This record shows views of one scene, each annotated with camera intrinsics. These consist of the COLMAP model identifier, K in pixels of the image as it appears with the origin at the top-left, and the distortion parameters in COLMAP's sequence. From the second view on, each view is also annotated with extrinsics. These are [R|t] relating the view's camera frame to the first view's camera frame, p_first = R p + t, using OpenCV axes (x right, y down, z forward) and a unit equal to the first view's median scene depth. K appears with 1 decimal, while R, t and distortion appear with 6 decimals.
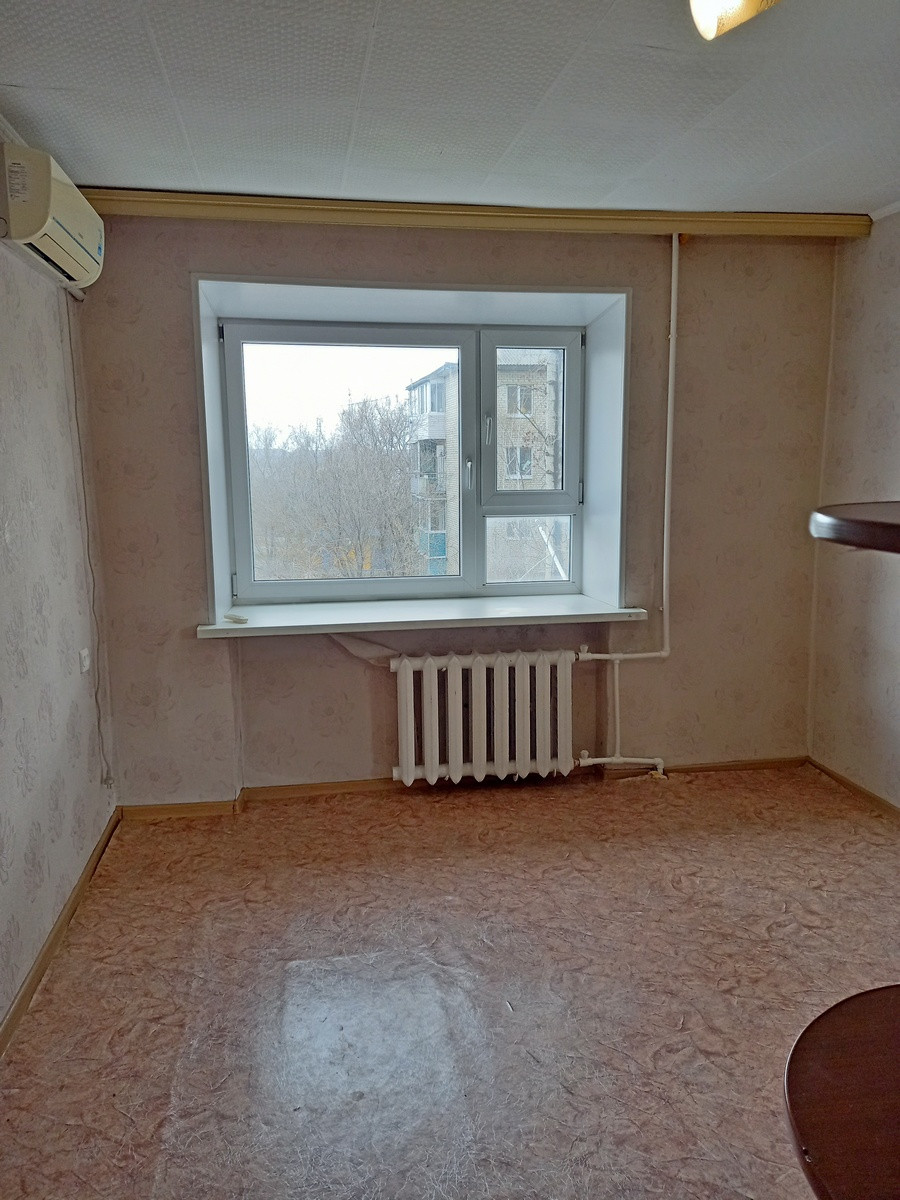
lens RADIAL K [[871.3, 0, 453.5], [0, 871.3, 596.3], [0, 0, 1]] dist [0.070494, -0.058605]
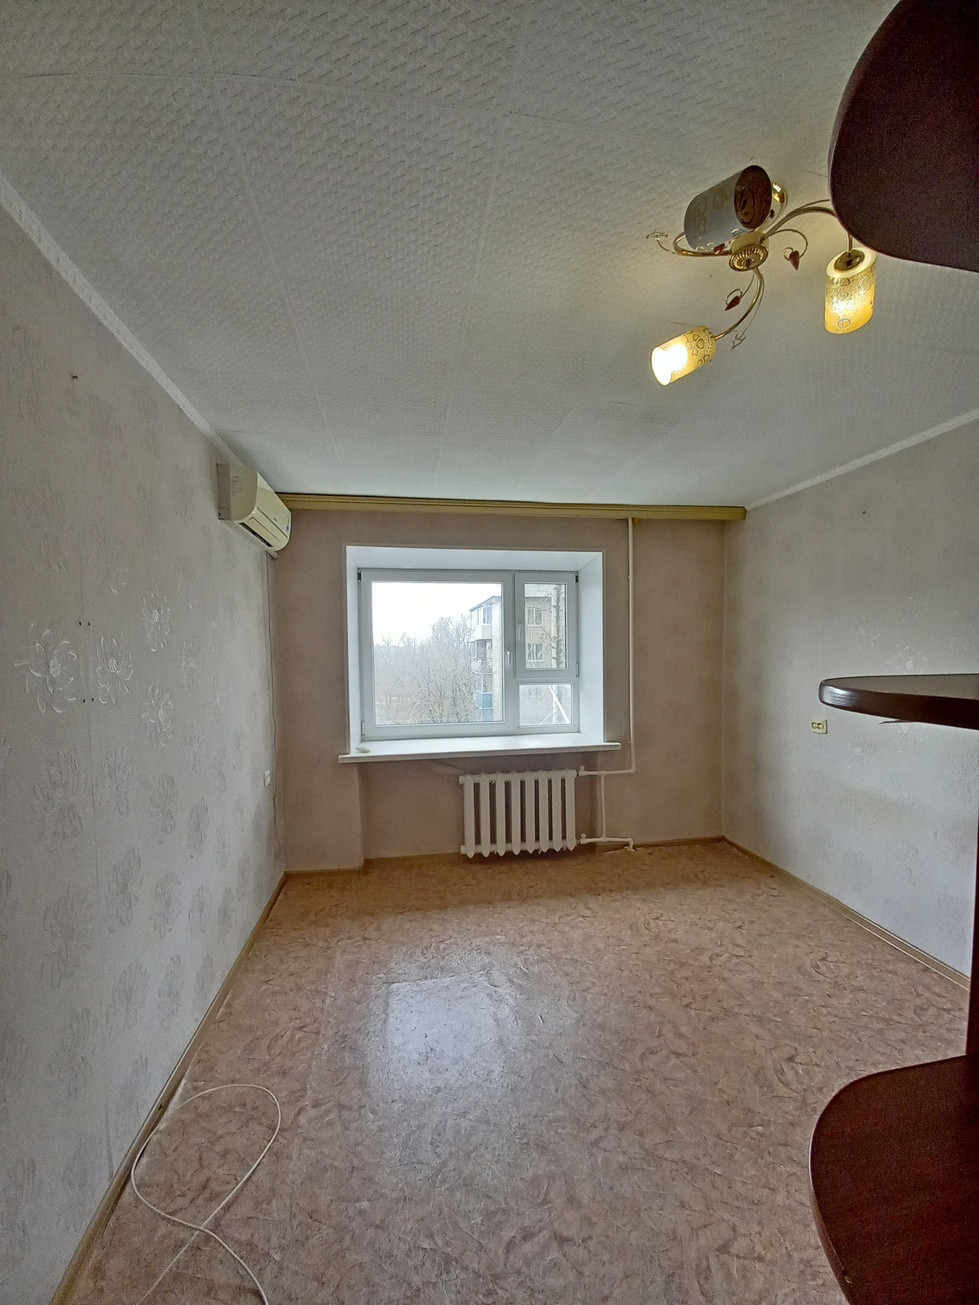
lens RADIAL K [[512.3, 0, 494.8], [0, 512.3, 677.8], [0, 0, 1]] dist [0.012533, -0.012451]
pose [[0.999986, -0.004194, -0.003073, -0.005078], [0.003855, 0.994690, -0.102848, -0.008533], [0.003488, 0.102835, 0.994692, 0.061448]]
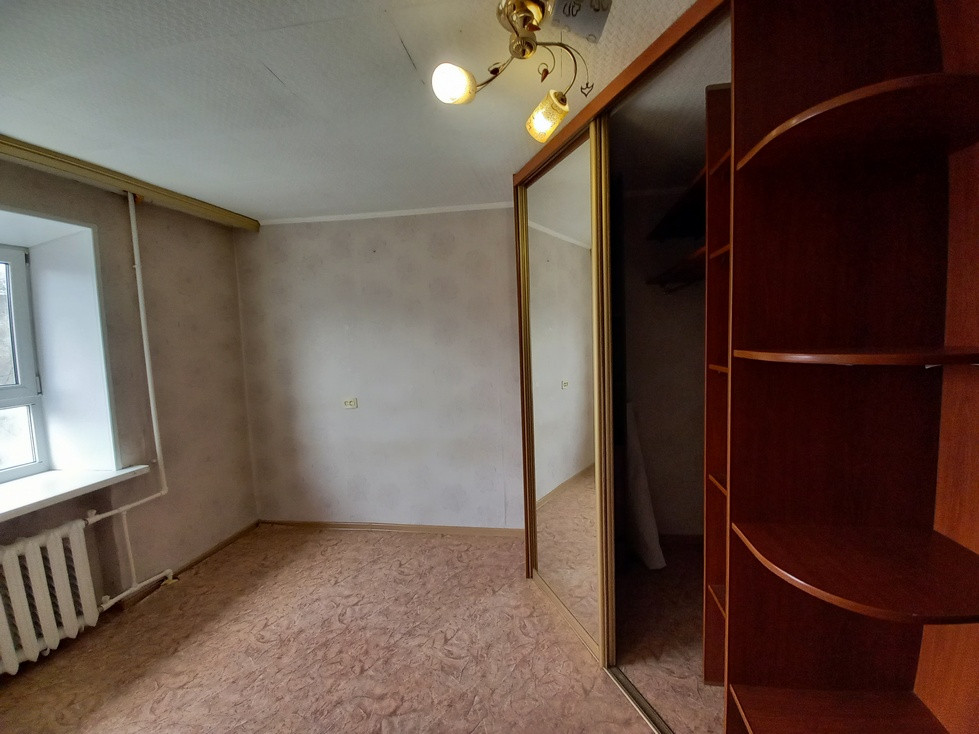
lens RADIAL K [[384.3, 0, 507.6], [0, 384.3, 363.7], [0, 0, 1]] dist [0.012533, -0.012451]
pose [[0.307894, -0.069330, 0.948891, -0.170930], [0.176088, 0.984263, 0.014778, -0.053104], [-0.934983, 0.162539, 0.315257, 0.304726]]
